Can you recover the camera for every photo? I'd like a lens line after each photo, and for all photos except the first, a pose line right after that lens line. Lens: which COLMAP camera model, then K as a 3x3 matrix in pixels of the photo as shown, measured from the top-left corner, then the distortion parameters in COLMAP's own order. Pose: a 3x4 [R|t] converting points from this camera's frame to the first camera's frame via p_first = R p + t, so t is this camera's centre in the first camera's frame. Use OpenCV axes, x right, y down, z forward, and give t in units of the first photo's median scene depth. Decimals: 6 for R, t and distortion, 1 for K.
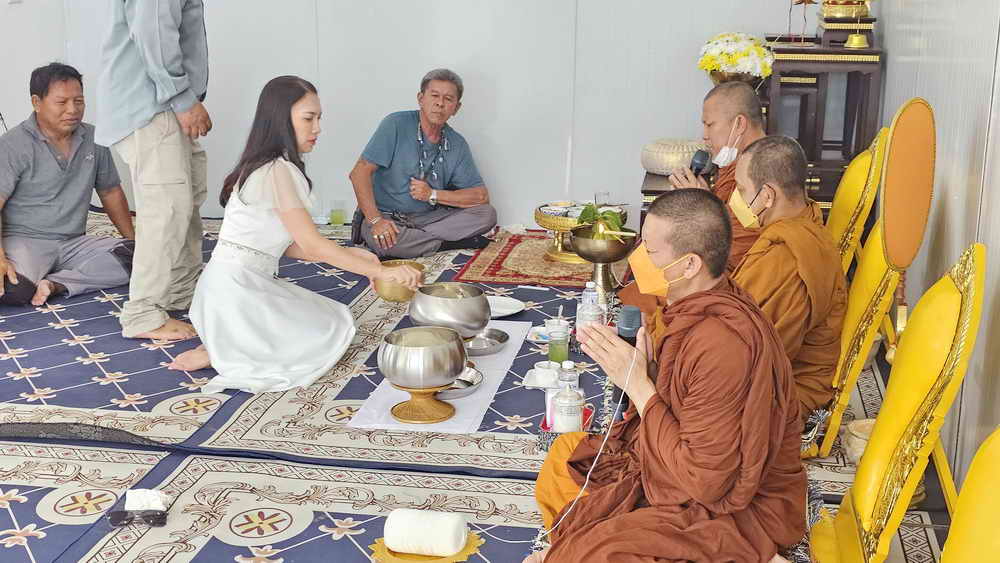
lens RADIAL K [[1407.3, 0, 515.1], [0, 1407.3, 280.3], [0, 0, 1]] dist [0.250188, -0.841367]
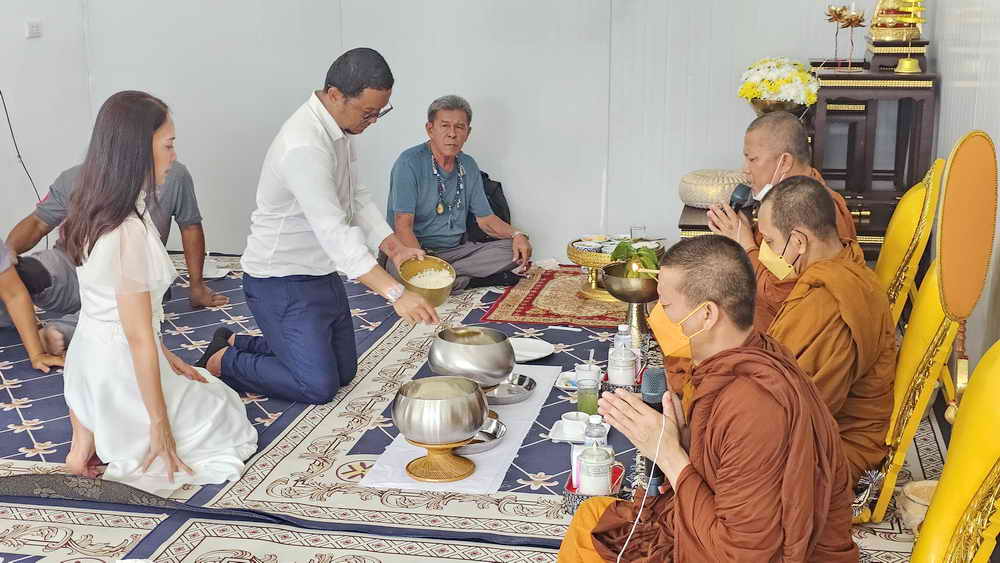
lens RADIAL K [[1403.2, 0, 502.3], [0, 1403.2, 275.1], [0, 0, 1]] dist [0.249442, -0.849880]
pose [[0.999032, -0.005387, -0.043668, 0.016571], [0.004492, 0.999779, -0.020553, -0.015180], [0.043769, 0.020337, 0.998835, 0.070002]]
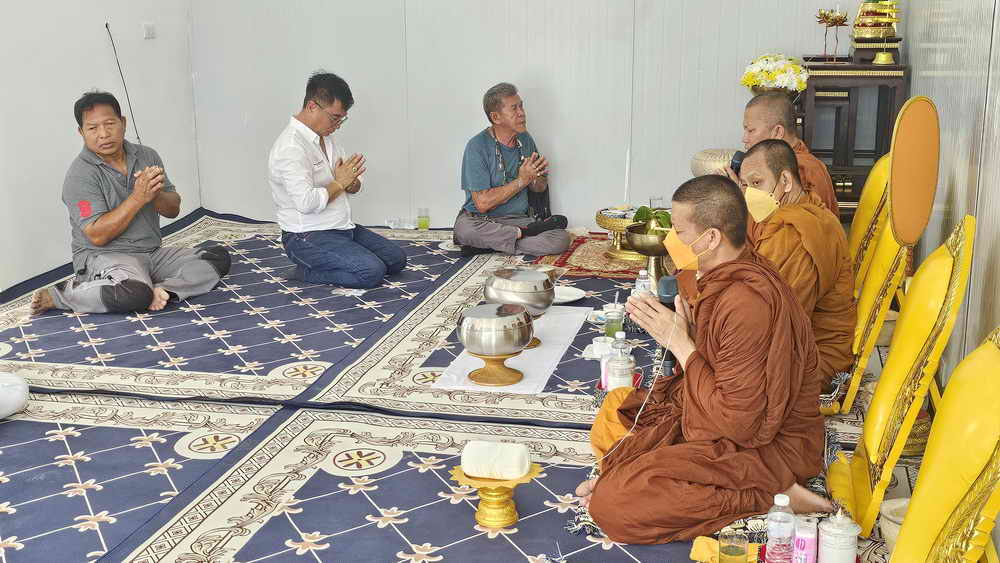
lens RADIAL K [[1303.7, 0, 500.0], [0, 1303.7, 281.5], [0, 0, 1]] dist [0.237306, -0.694942]
pose [[0.997715, -0.001876, -0.067531, 0.011055], [0.000715, 0.999851, -0.017219, 0.033199], [0.067553, 0.017131, 0.997569, -0.074274]]
